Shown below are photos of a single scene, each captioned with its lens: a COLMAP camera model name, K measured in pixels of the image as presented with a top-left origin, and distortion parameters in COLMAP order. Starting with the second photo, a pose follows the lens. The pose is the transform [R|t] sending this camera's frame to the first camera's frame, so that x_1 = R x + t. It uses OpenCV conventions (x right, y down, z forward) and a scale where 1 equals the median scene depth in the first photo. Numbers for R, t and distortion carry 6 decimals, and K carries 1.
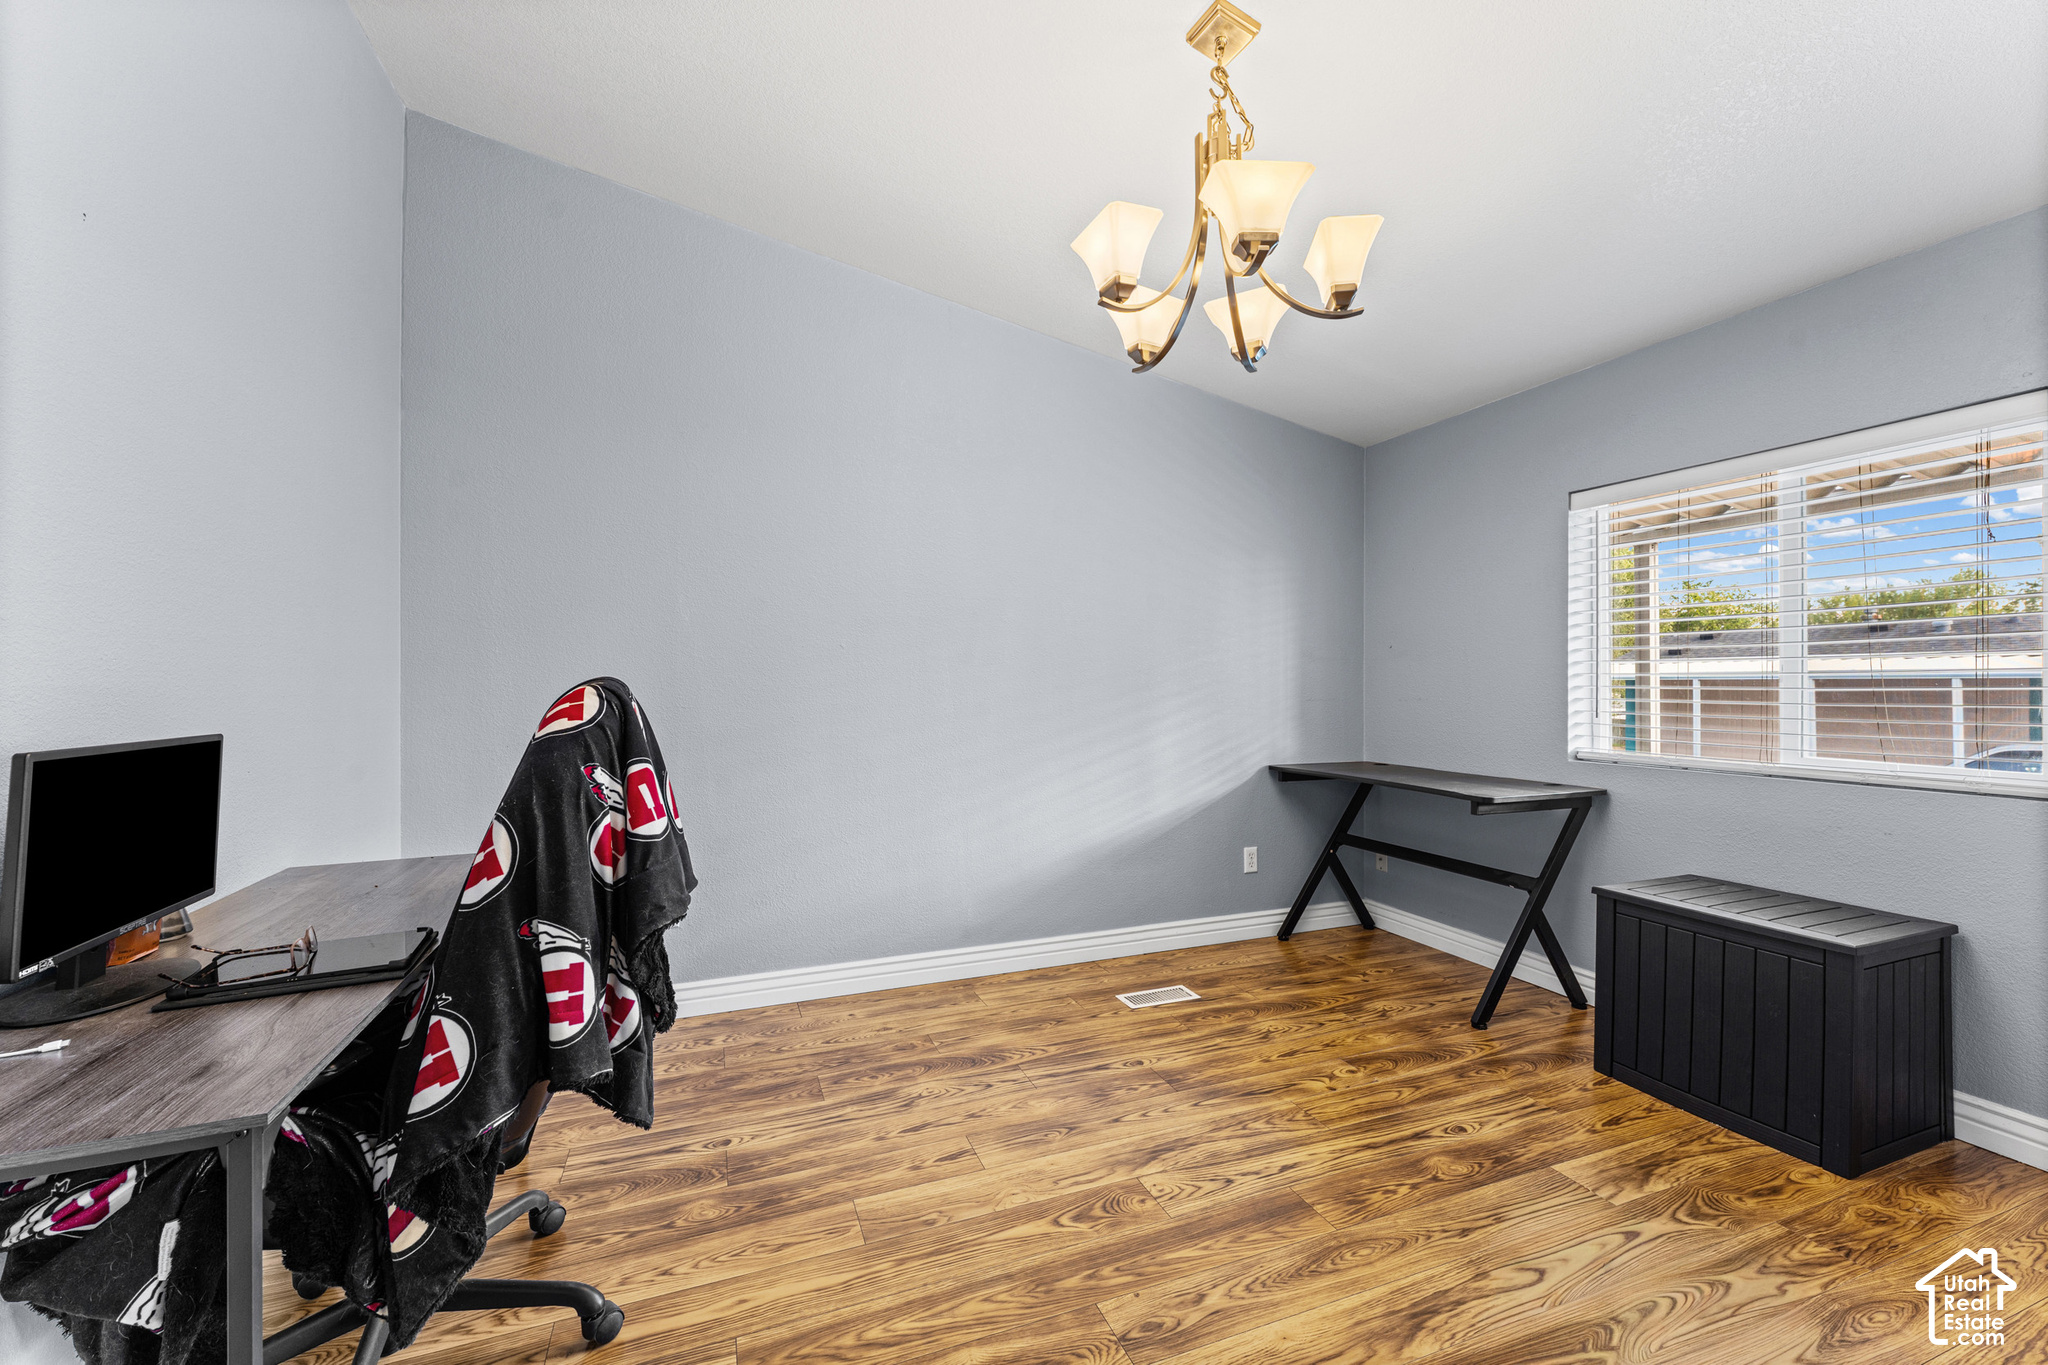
lens RADIAL K [[824.3, 0, 1017.1], [0, 824.3, 689.6], [0, 0, 1]] dist [-0.000843, -0.000207]
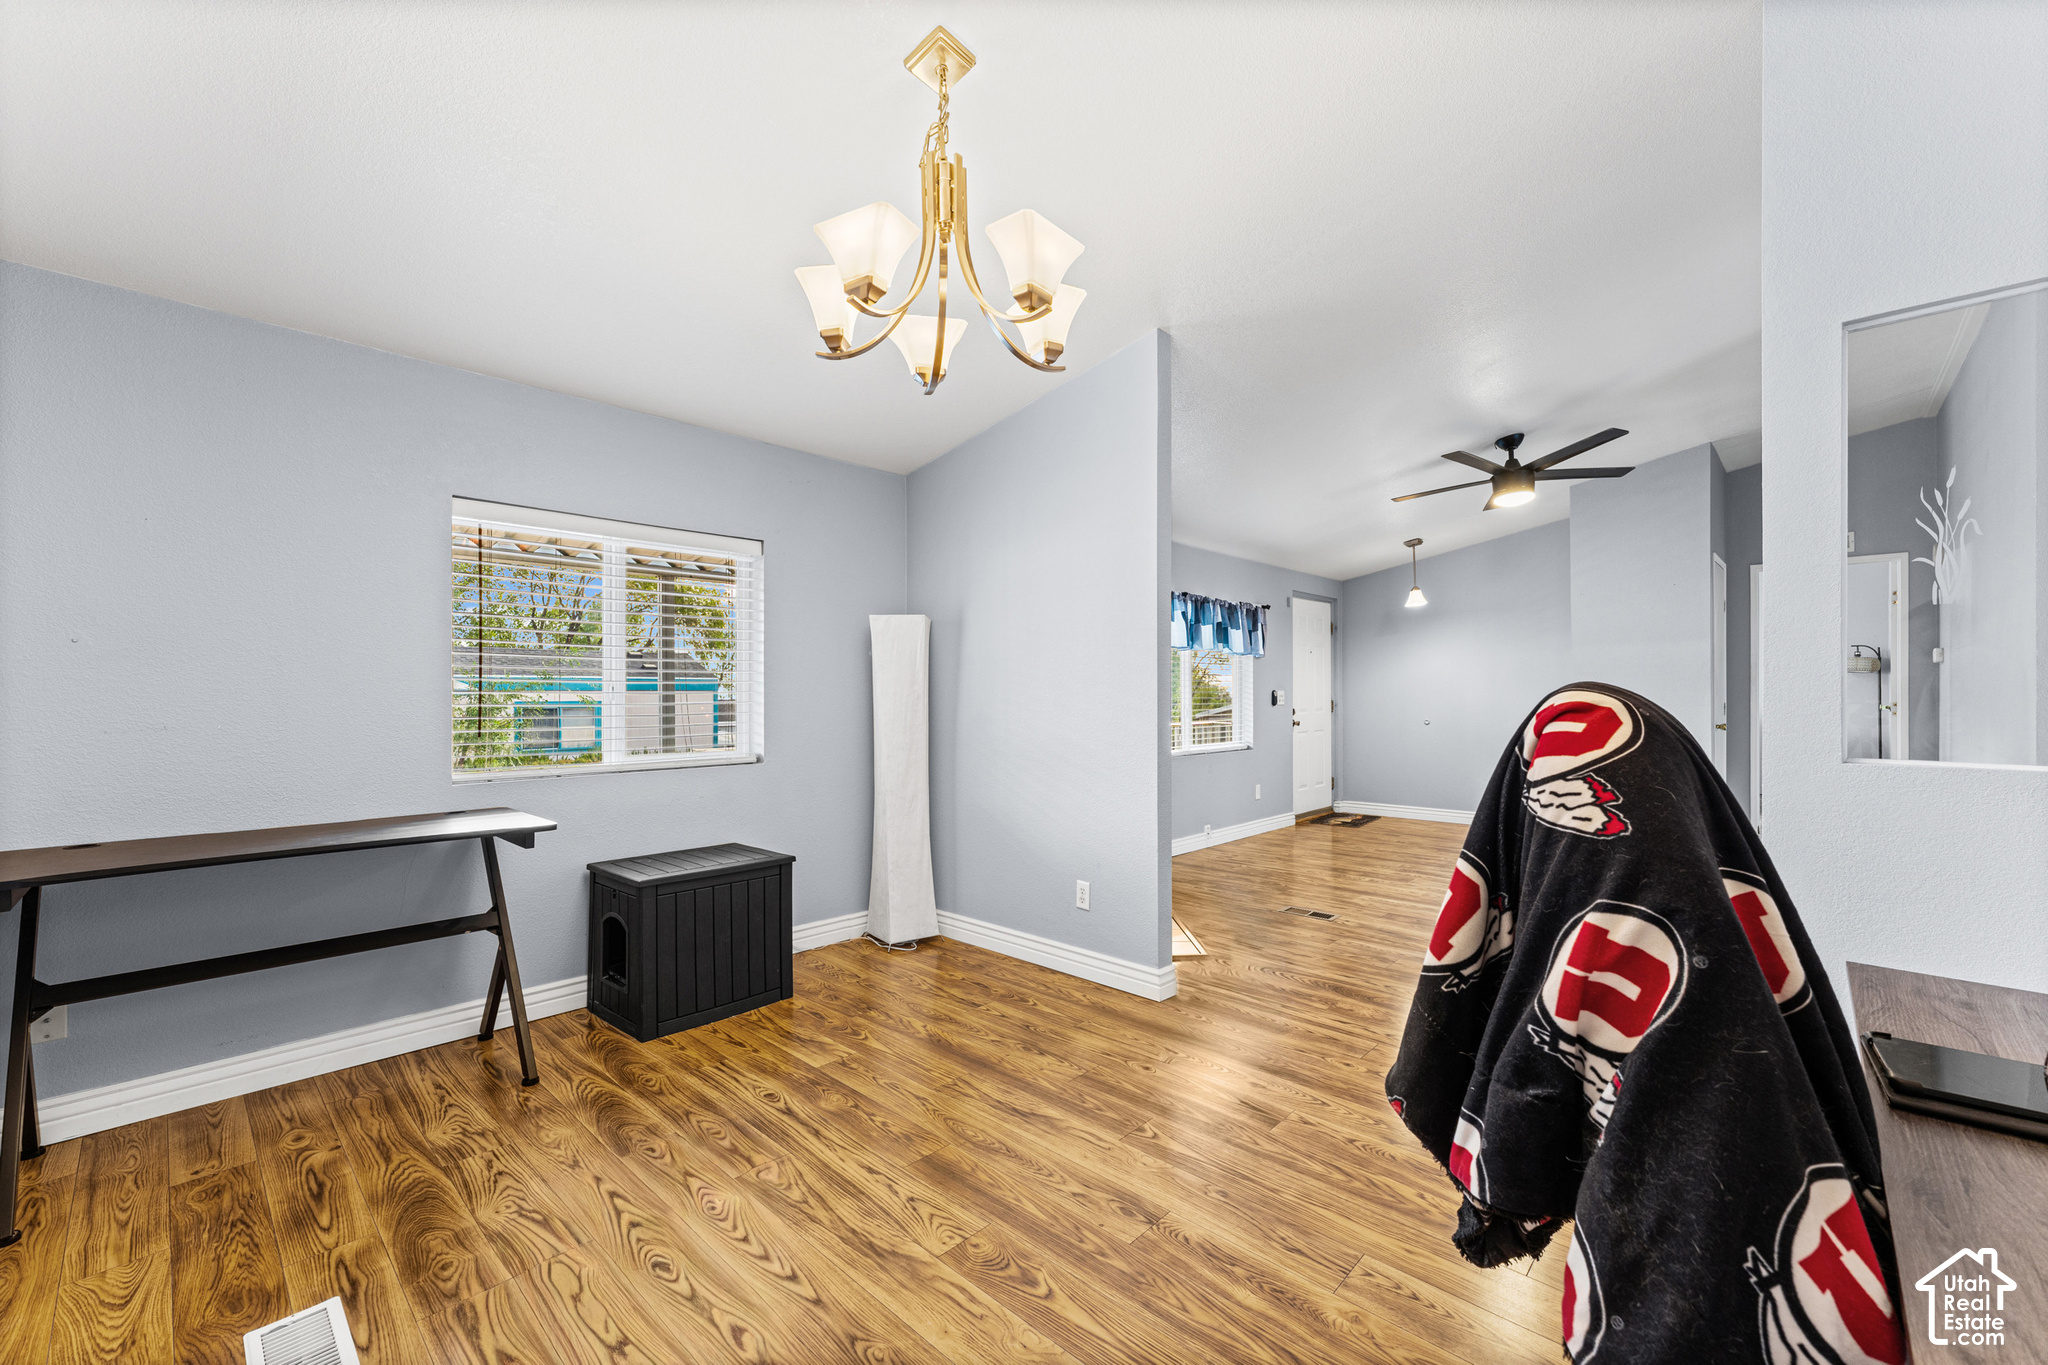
lens RADIAL K [[824.3, 0, 1016.3], [0, 824.3, 693.0], [0, 0, 1]] dist [-0.000843, -0.000207]
pose [[-0.429421, 0.007494, 0.903074, -0.668213], [0.014264, 0.999897, -0.001515, -0.011433], [-0.902992, 0.012231, -0.429483, 1.246003]]
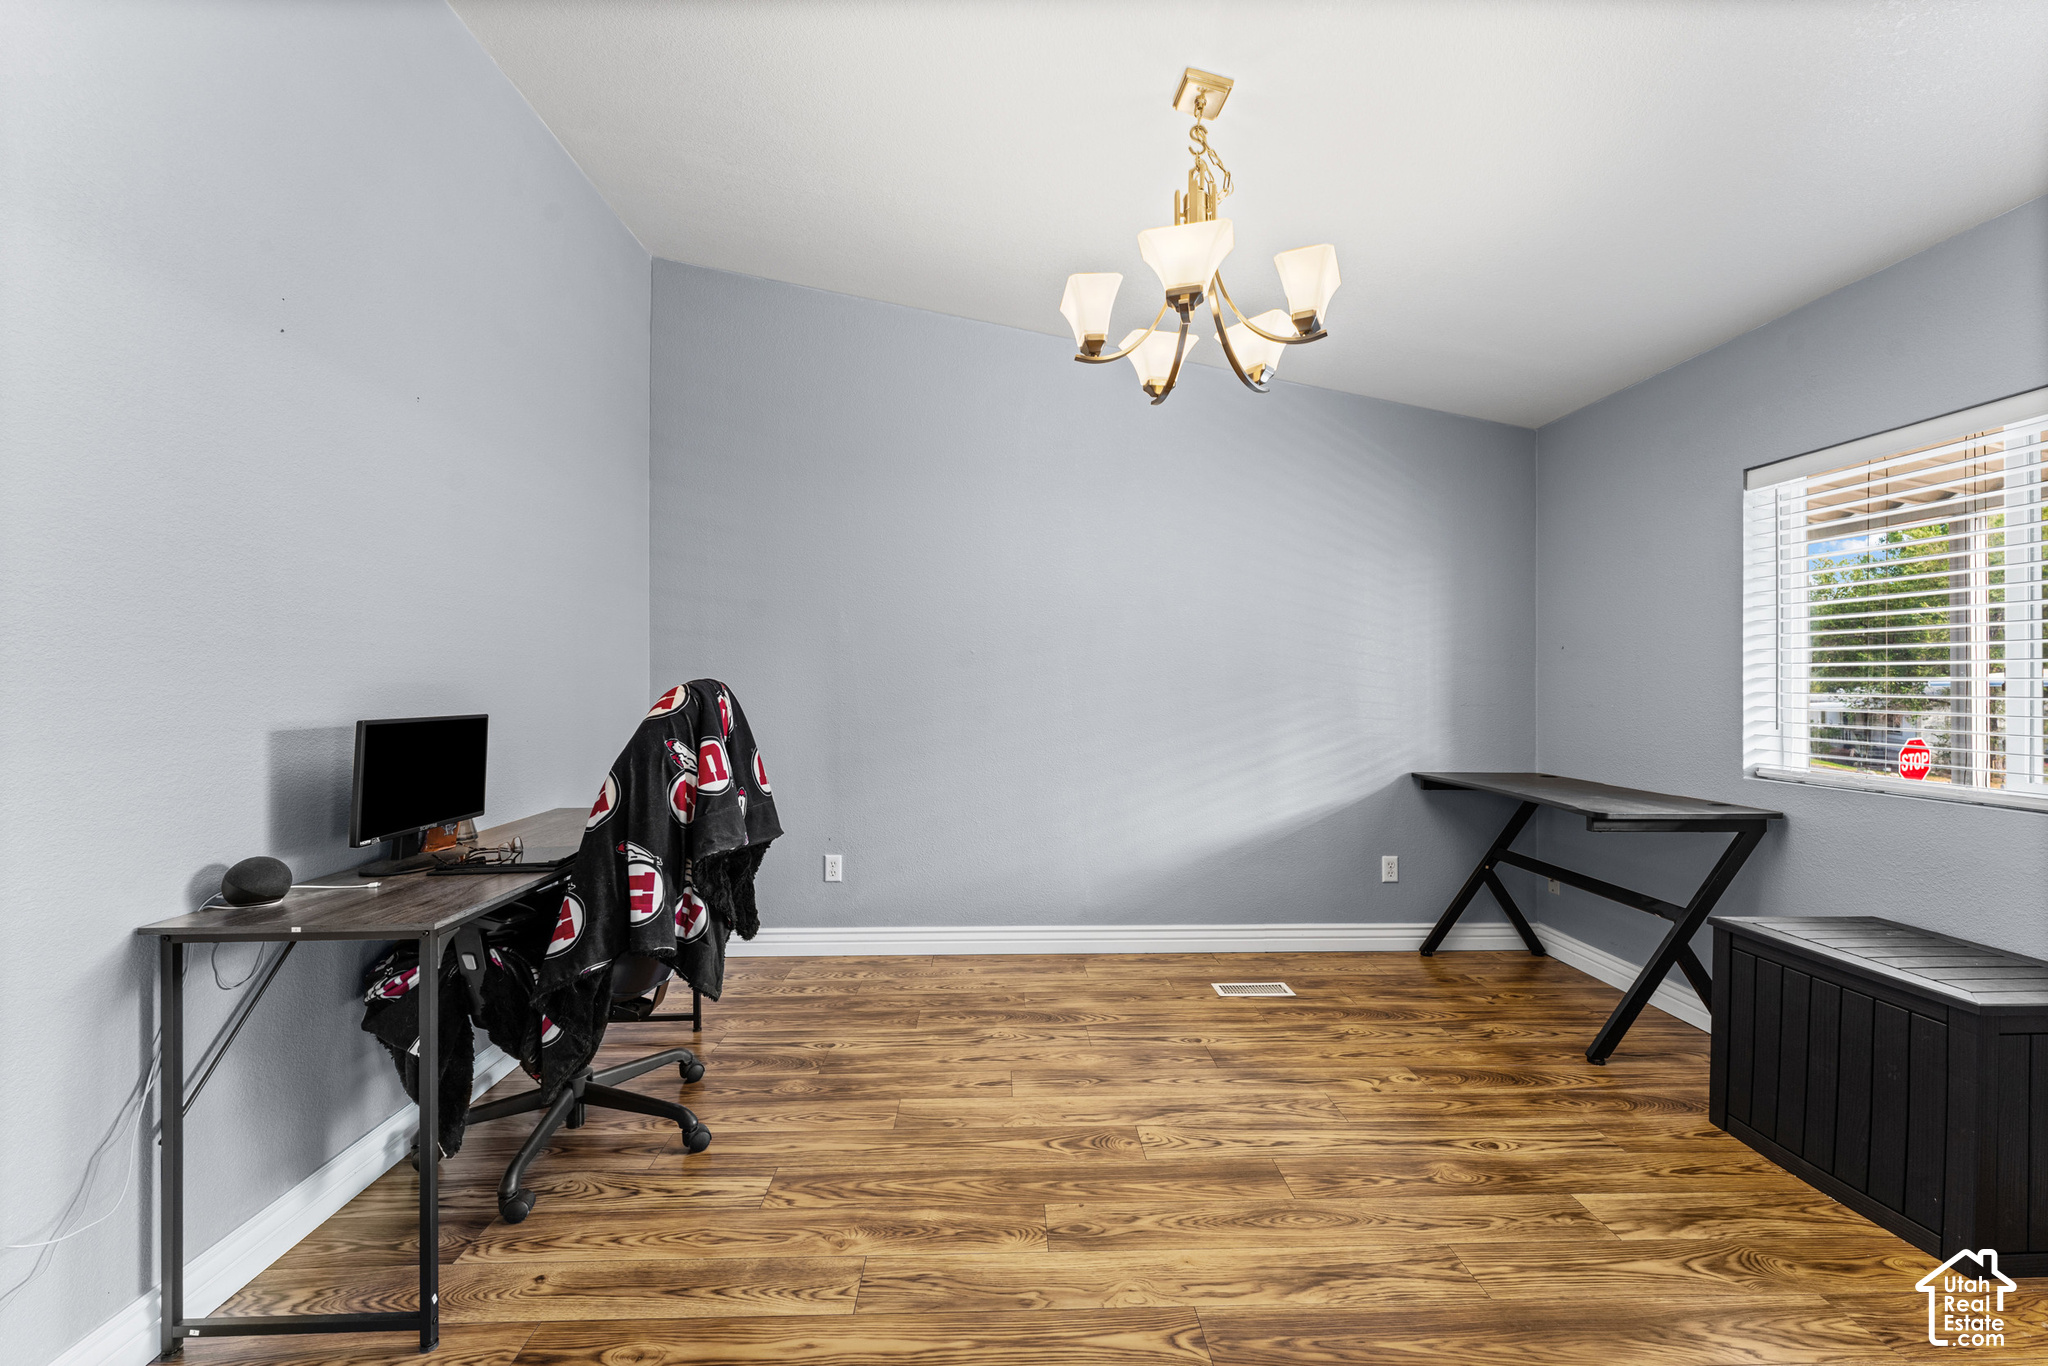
lens RADIAL K [[824.3, 0, 1017.5], [0, 824.3, 696.9], [0, 0, 1]] dist [-0.000843, -0.000207]
pose [[0.945304, 0.010727, -0.326015, 0.339431], [-0.008527, 0.999930, 0.008176, -0.000225], [0.326080, -0.004949, 0.945329, -0.107914]]
